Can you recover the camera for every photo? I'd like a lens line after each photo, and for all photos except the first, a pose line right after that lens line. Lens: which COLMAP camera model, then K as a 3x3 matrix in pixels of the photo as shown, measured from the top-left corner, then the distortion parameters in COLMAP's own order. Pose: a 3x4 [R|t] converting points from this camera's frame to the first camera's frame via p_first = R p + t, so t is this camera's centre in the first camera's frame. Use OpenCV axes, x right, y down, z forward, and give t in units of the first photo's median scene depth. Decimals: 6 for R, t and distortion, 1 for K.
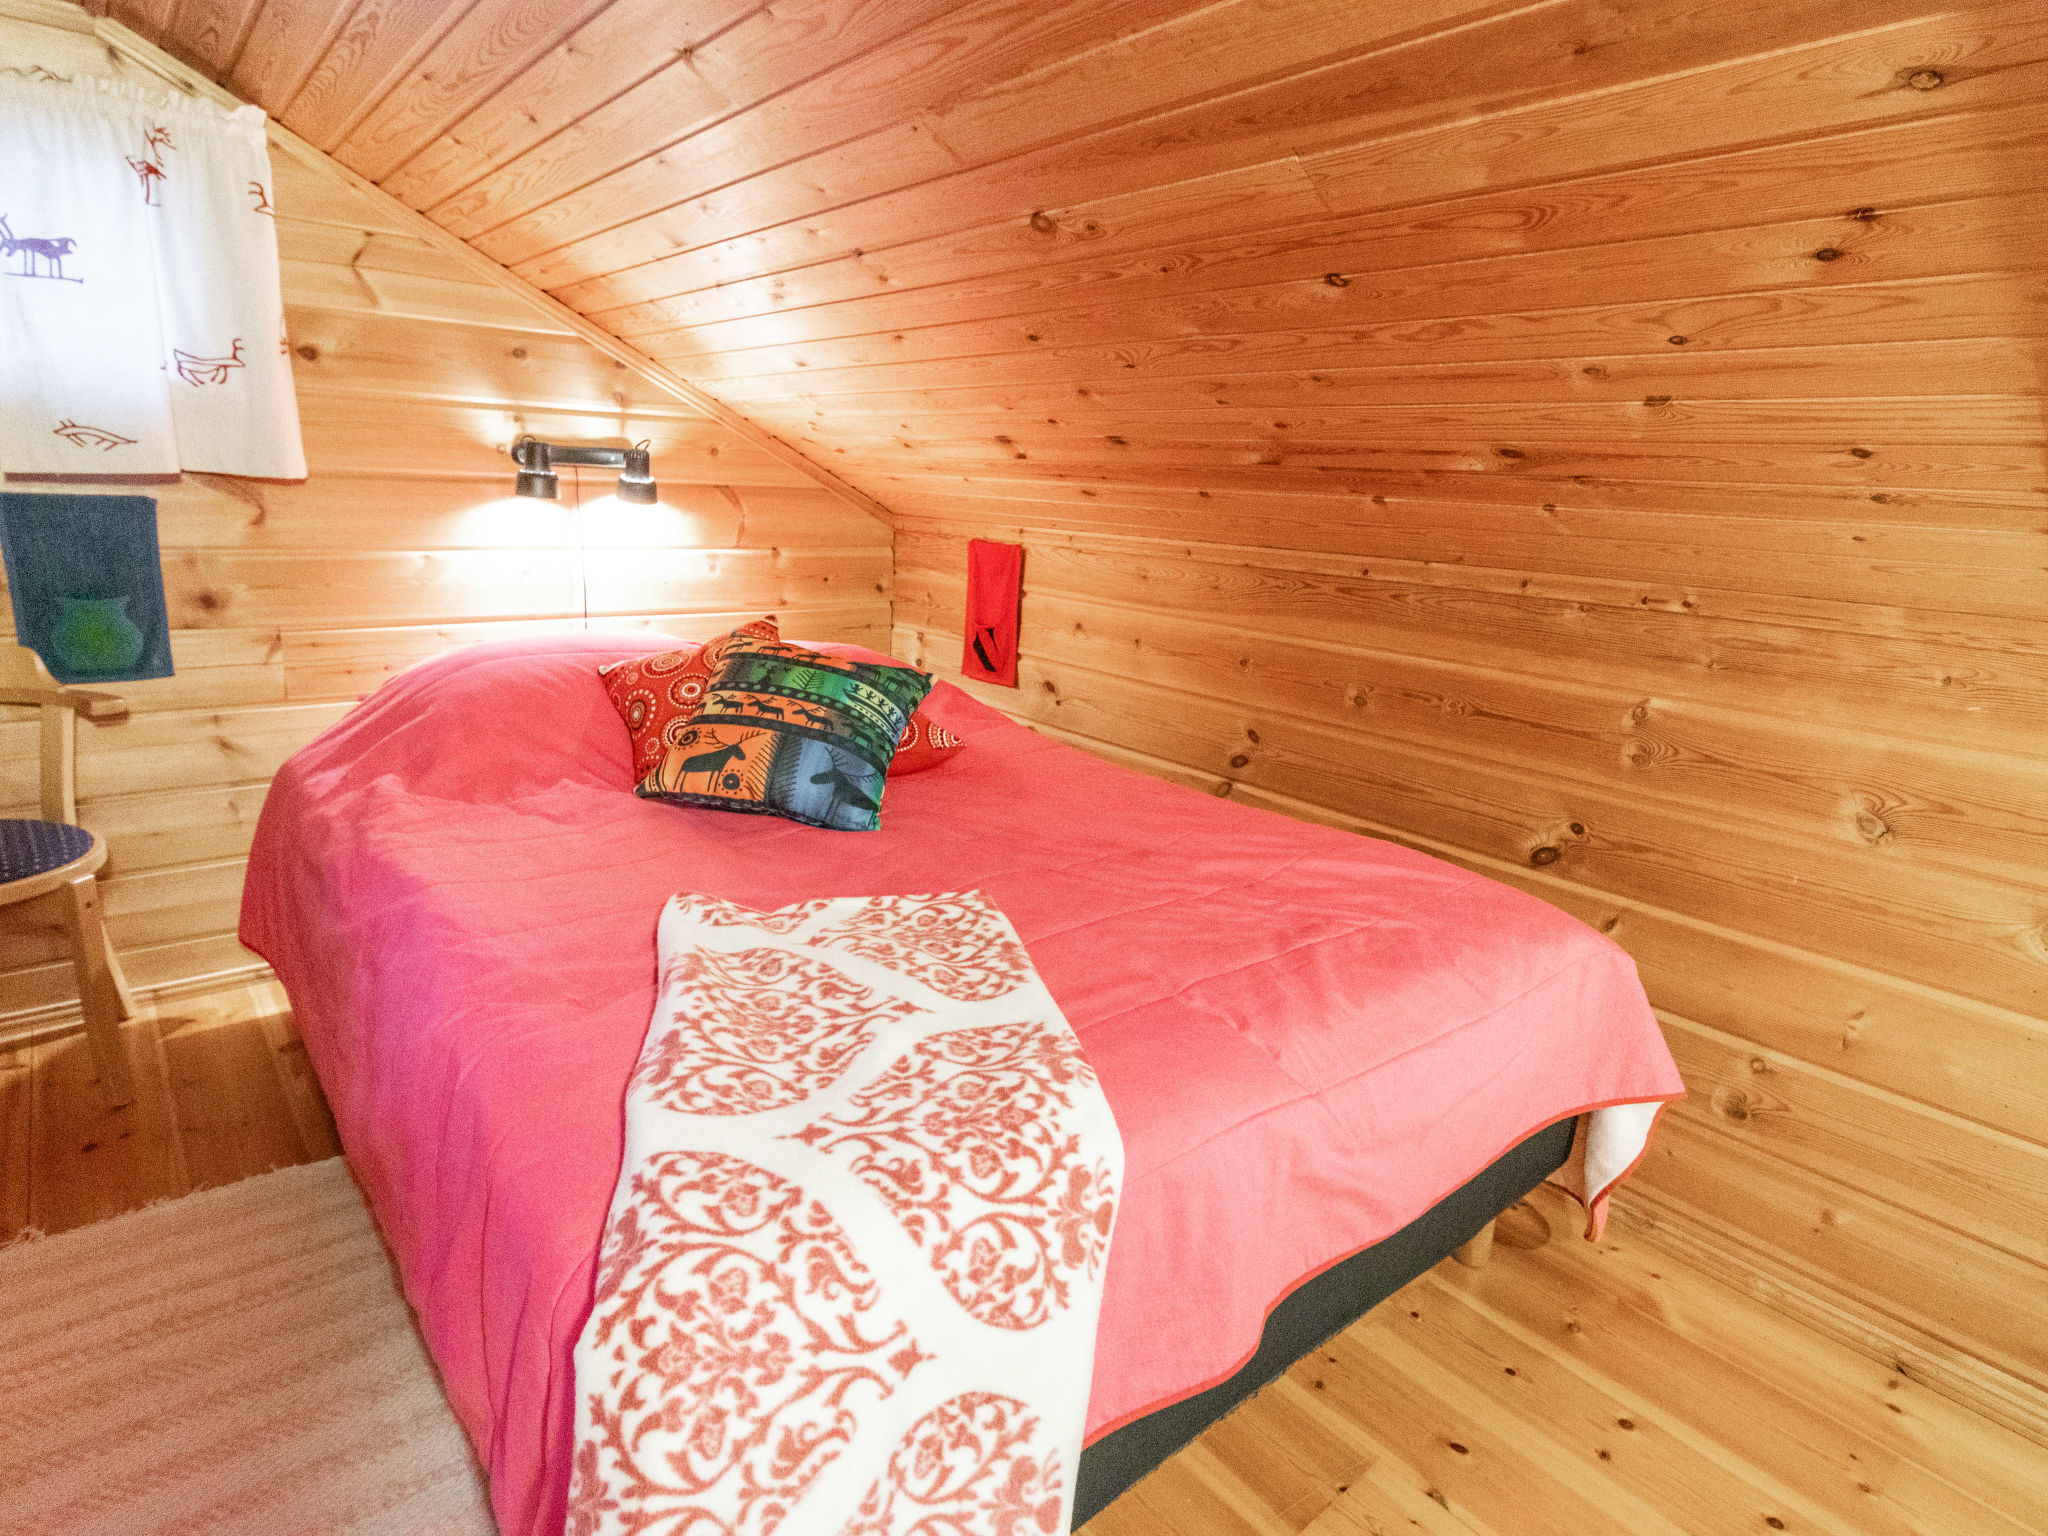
lens RADIAL K [[1114.0, 0, 1026.5], [0, 1114.0, 722.2], [0, 0, 1]] dist [0.003271, 0.001395]
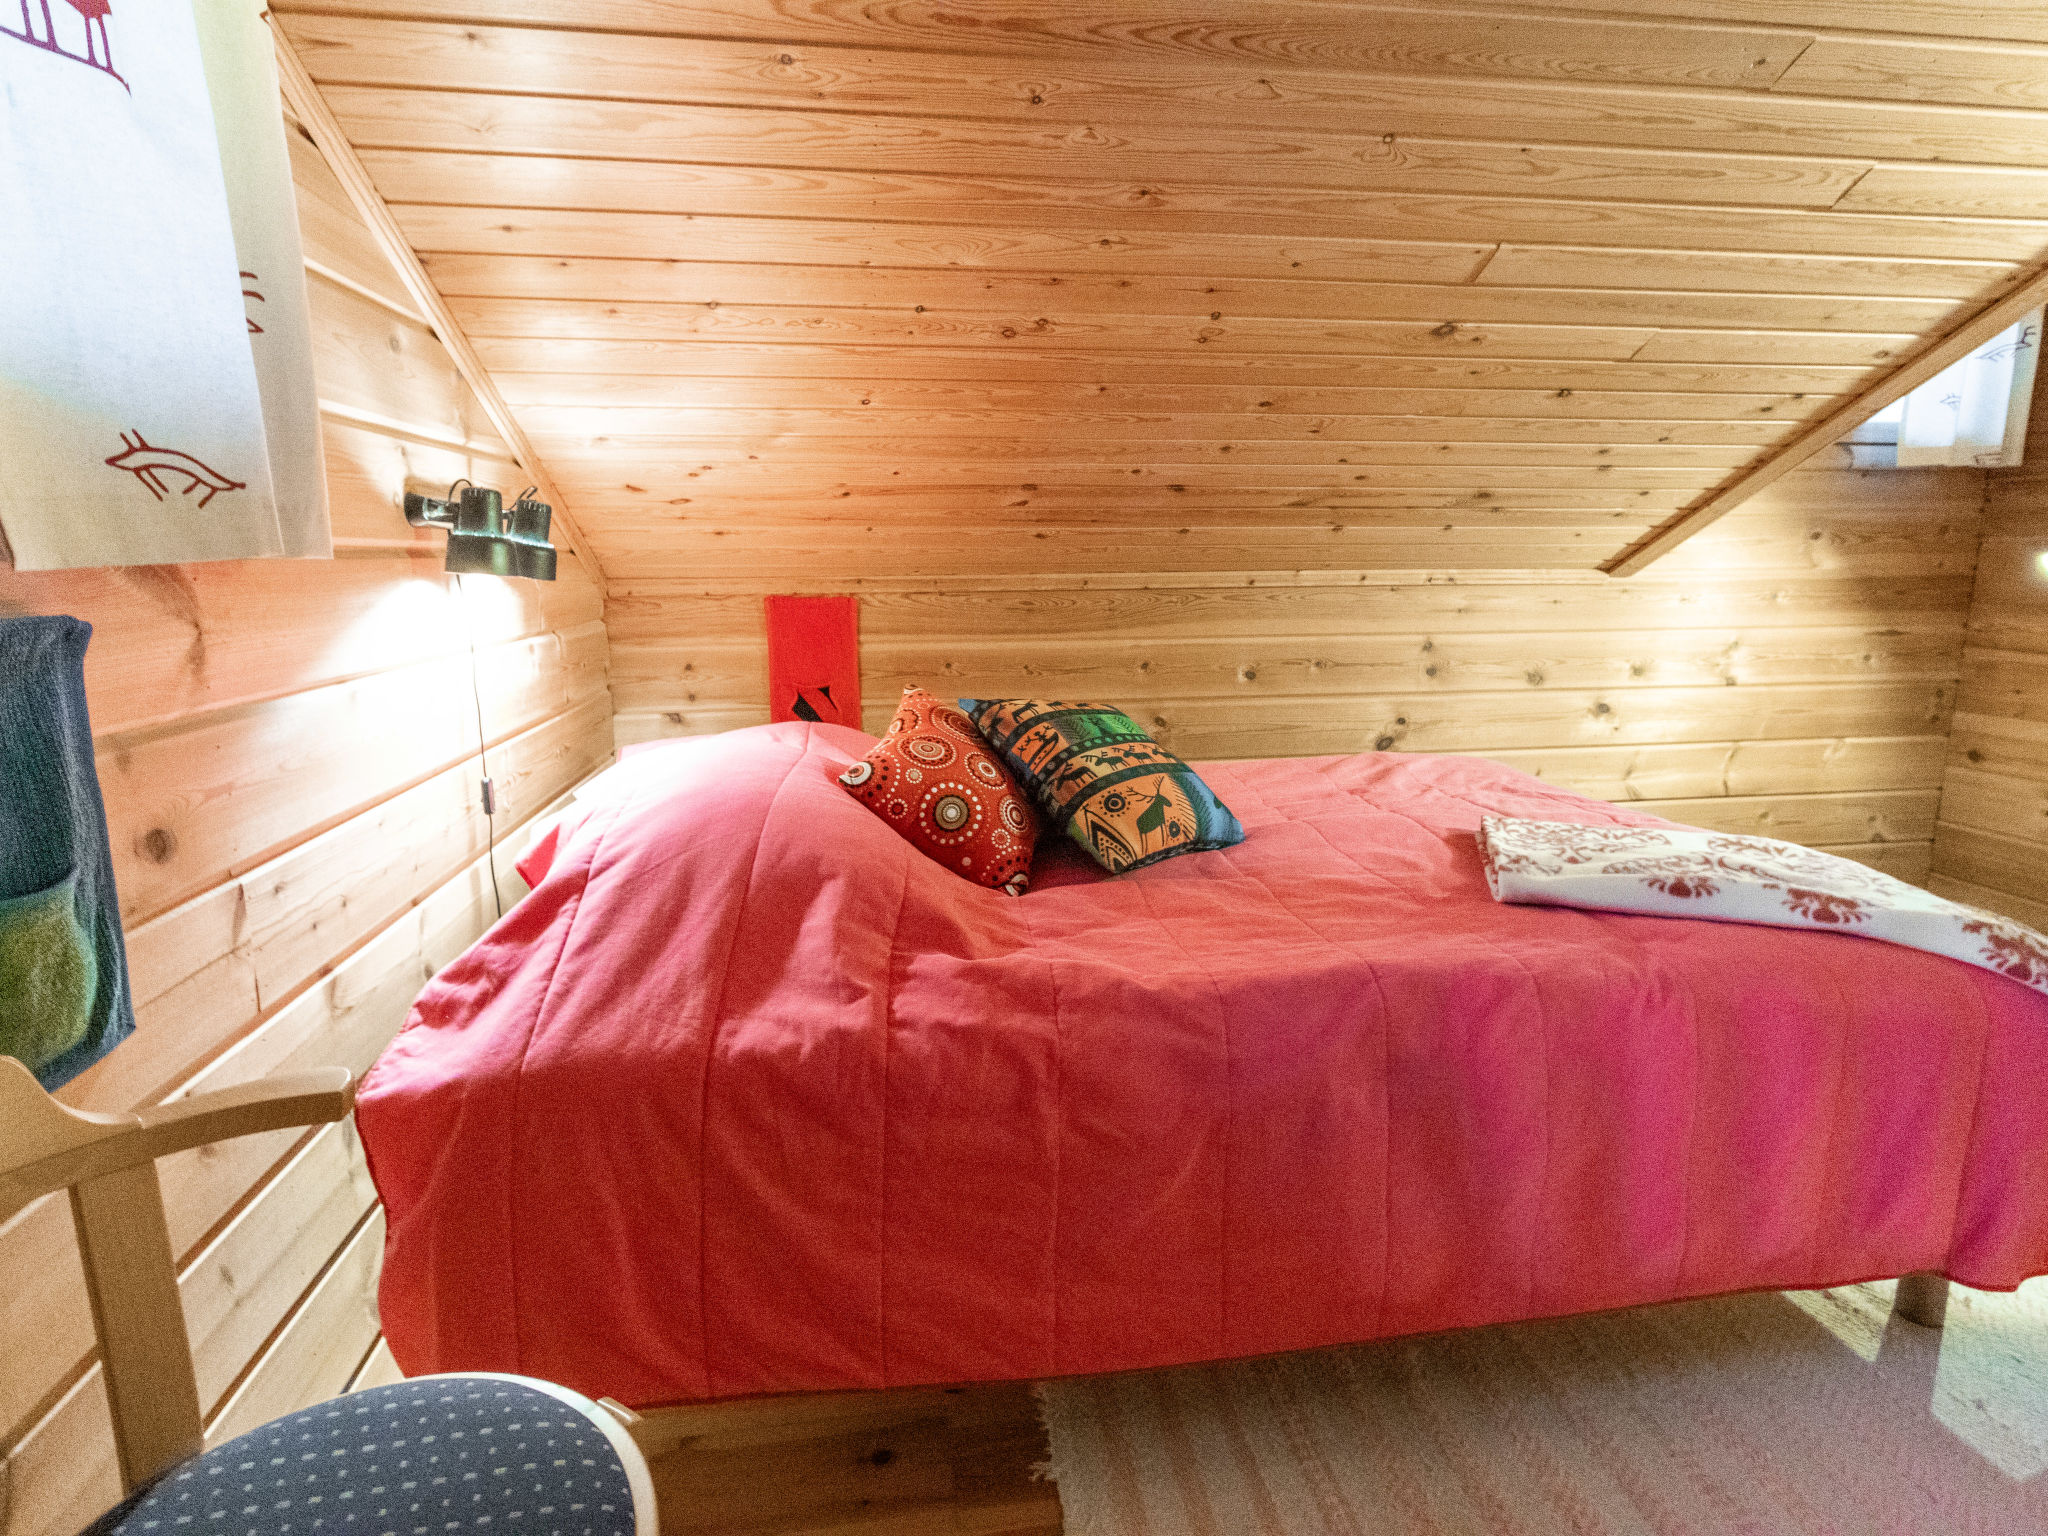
lens RADIAL K [[1061.9, 0, 1024.0], [0, 1061.9, 768.0], [0, 0, 1]] dist [0.001076, 0.000574]
pose [[0.526932, -0.214810, 0.822314, -0.990807], [0.209088, 0.970561, 0.119555, -0.126812], [-0.823787, 0.108939, 0.556334, 0.516673]]
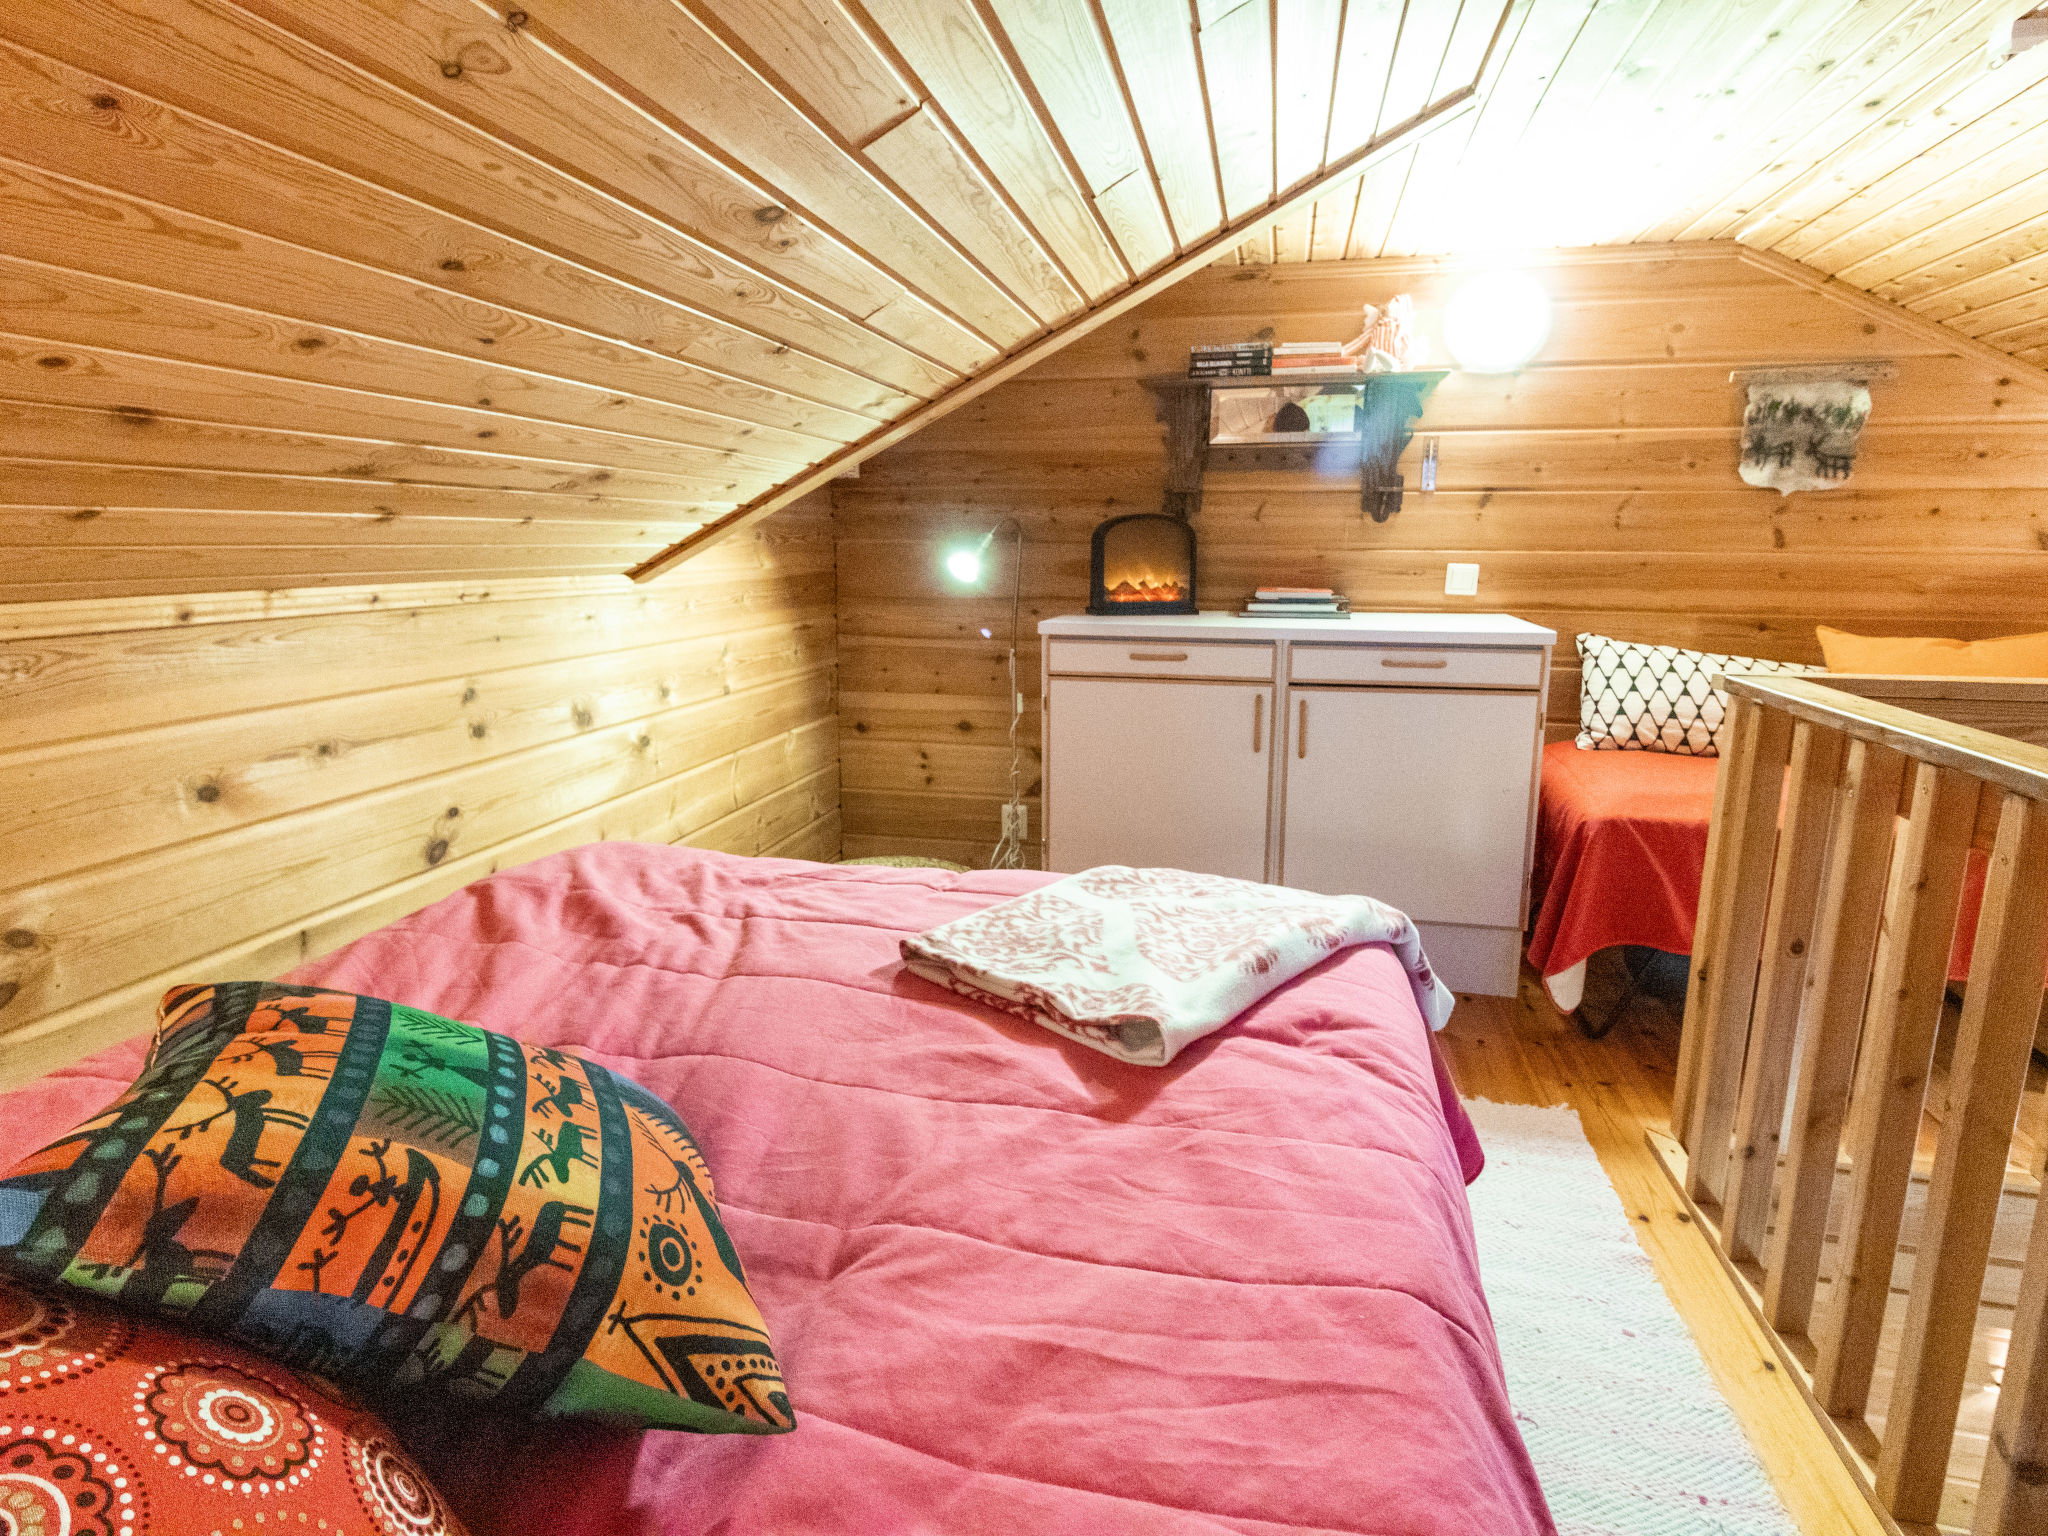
lens RADIAL K [[1062.8, 0, 1029.4], [0, 1062.8, 741.9], [0, 0, 1]] dist [-0.001639, -0.000566]
pose [[-0.600763, -0.199668, 0.774091, -0.555665], [0.133132, 0.929797, 0.343153, -0.220033], [-0.788264, 0.309210, -0.532005, 0.957502]]
